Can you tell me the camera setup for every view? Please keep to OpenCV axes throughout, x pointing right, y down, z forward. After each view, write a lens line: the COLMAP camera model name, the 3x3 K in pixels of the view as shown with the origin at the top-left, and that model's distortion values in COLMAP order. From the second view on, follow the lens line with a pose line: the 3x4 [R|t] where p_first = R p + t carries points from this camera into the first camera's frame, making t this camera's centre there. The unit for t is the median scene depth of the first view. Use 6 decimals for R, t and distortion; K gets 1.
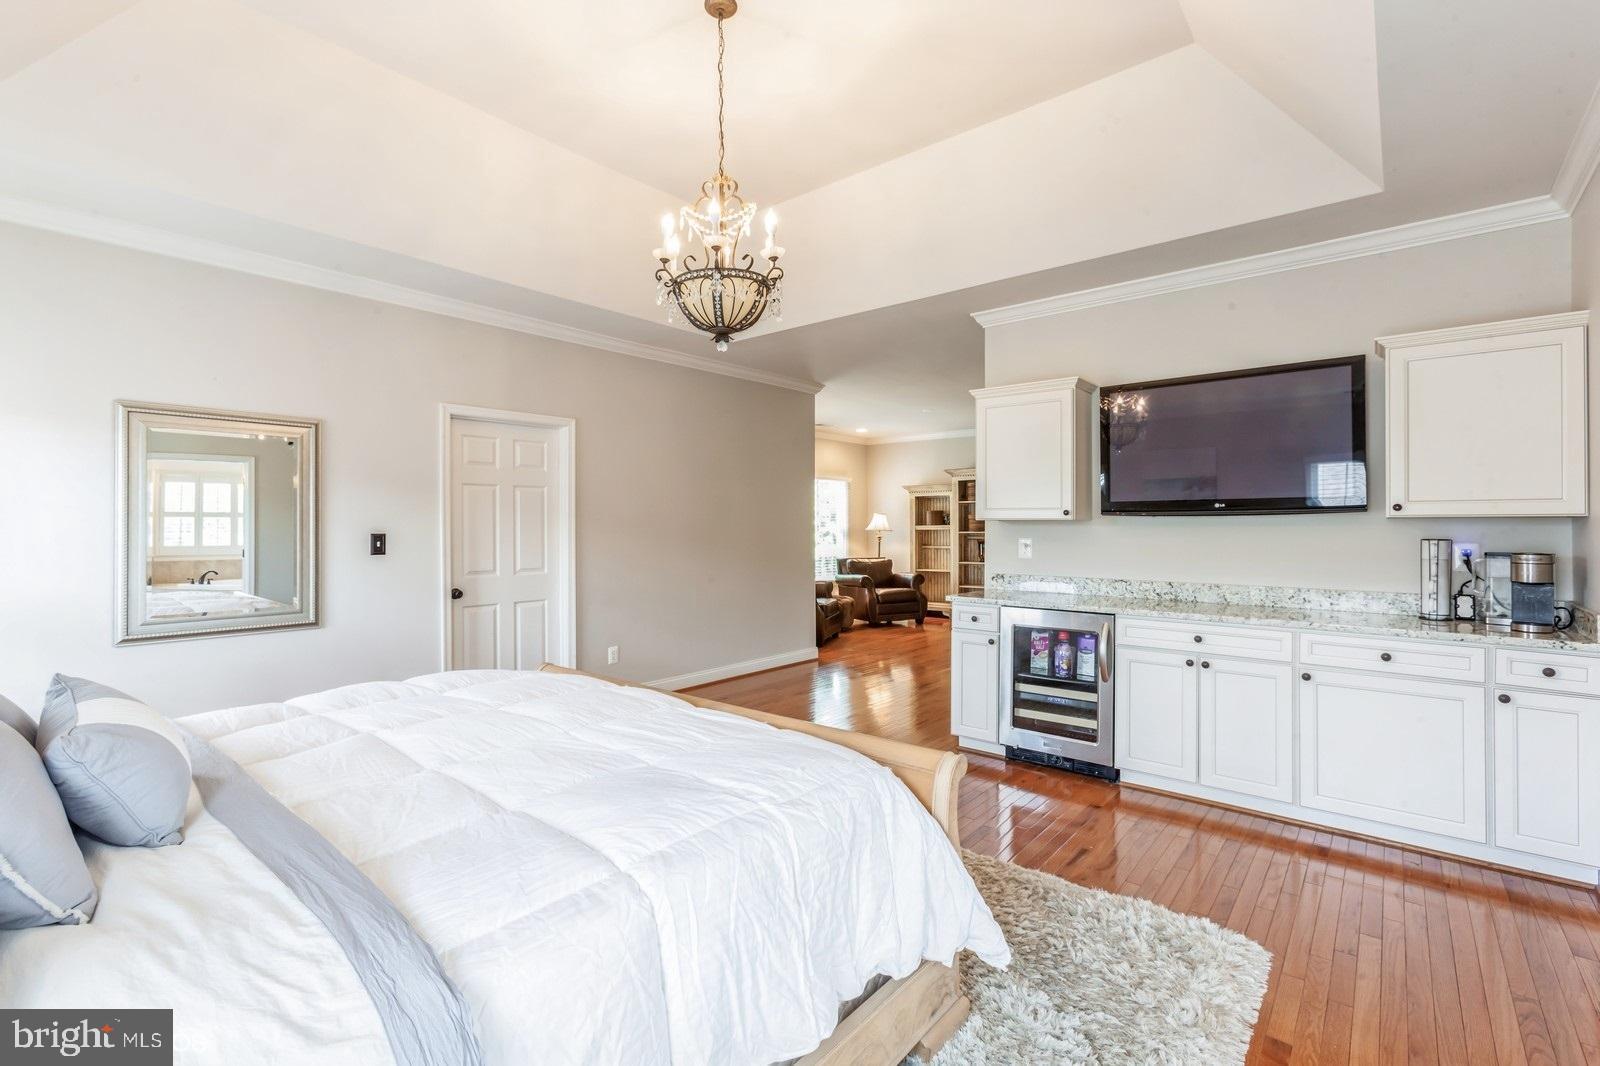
lens RADIAL K [[719.1, 0, 794.6], [0, 719.1, 528.5], [0, 0, 1]] dist [-0.001425, -0.000155]
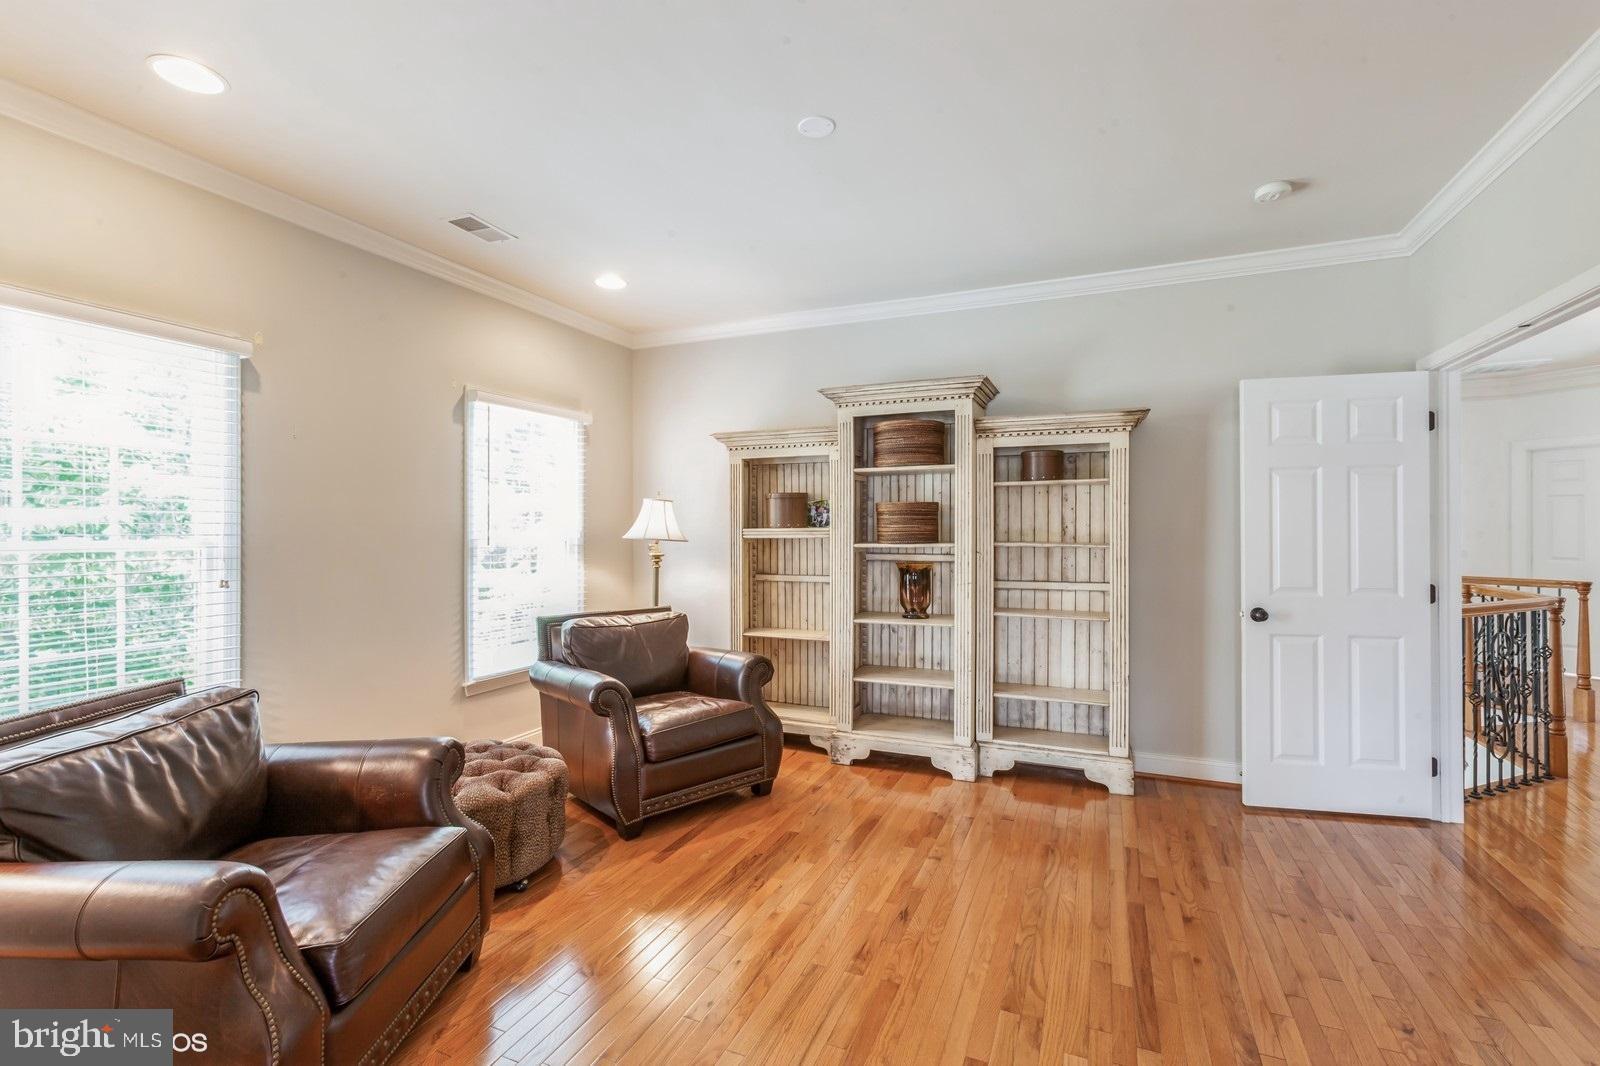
lens RADIAL K [[719.1, 0, 796.8], [0, 719.1, 526.7], [0, 0, 1]] dist [-0.001425, -0.000155]
pose [[0.958325, 0.003333, 0.285662, 0.075816], [-0.002605, 0.999992, -0.002928, -0.003805], [-0.285670, 0.002061, 0.958326, 0.571567]]
